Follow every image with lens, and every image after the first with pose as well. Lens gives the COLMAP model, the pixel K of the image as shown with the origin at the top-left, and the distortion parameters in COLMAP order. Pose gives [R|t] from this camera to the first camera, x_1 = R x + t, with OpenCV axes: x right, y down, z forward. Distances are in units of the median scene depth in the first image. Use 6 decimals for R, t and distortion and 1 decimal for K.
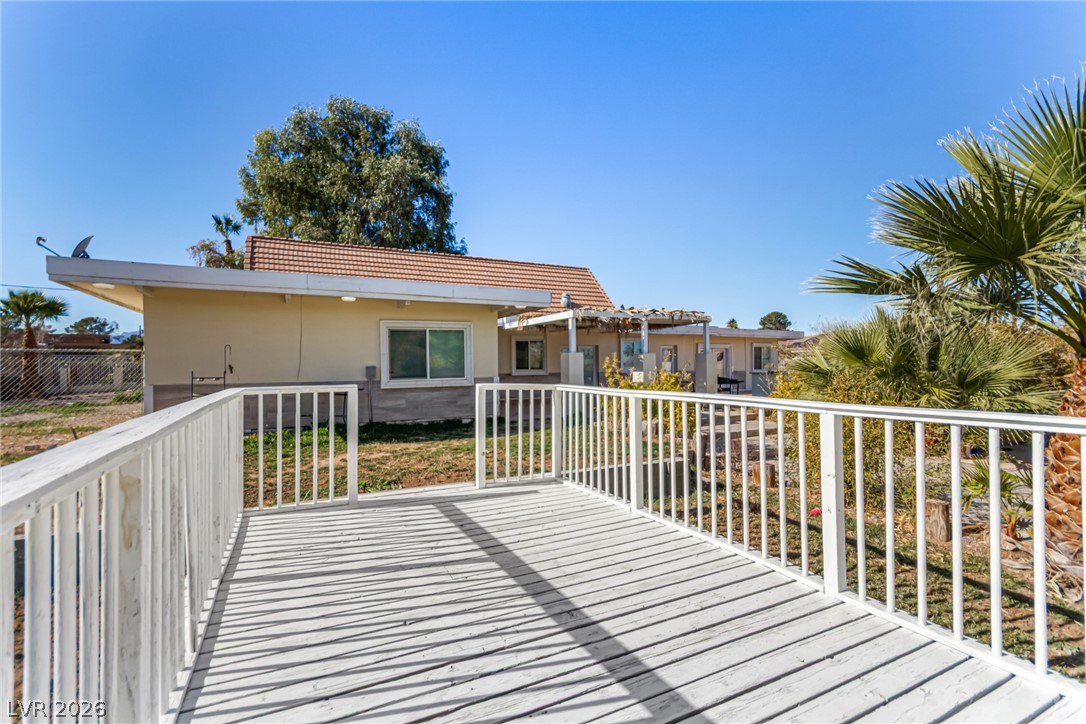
lens RADIAL K [[500.7, 0, 543.0], [0, 500.7, 362.0], [0, 0, 1]] dist [0.001779, 0.000274]
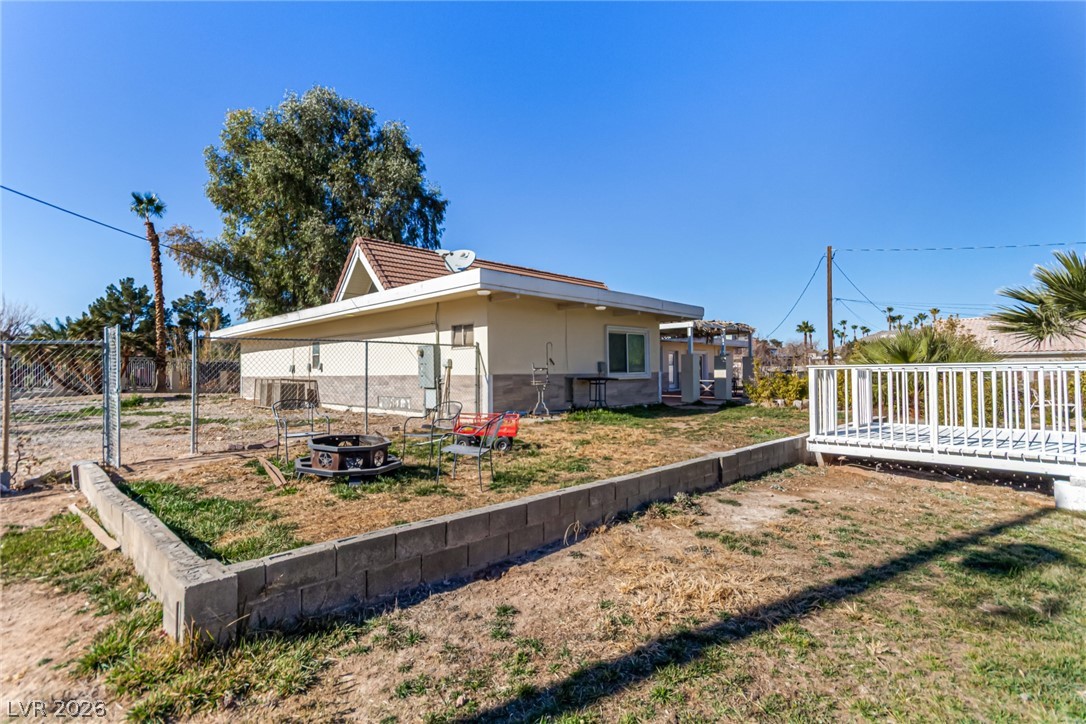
lens RADIAL K [[519.8, 0, 543.0], [0, 519.8, 362.0], [0, 0, 1]] dist [0.000432, 0.000132]
pose [[0.947484, 0.005974, 0.319747, -0.560880], [-0.000854, 0.999869, -0.016149, 0.018087], [-0.319802, 0.015027, 0.947365, -0.110984]]
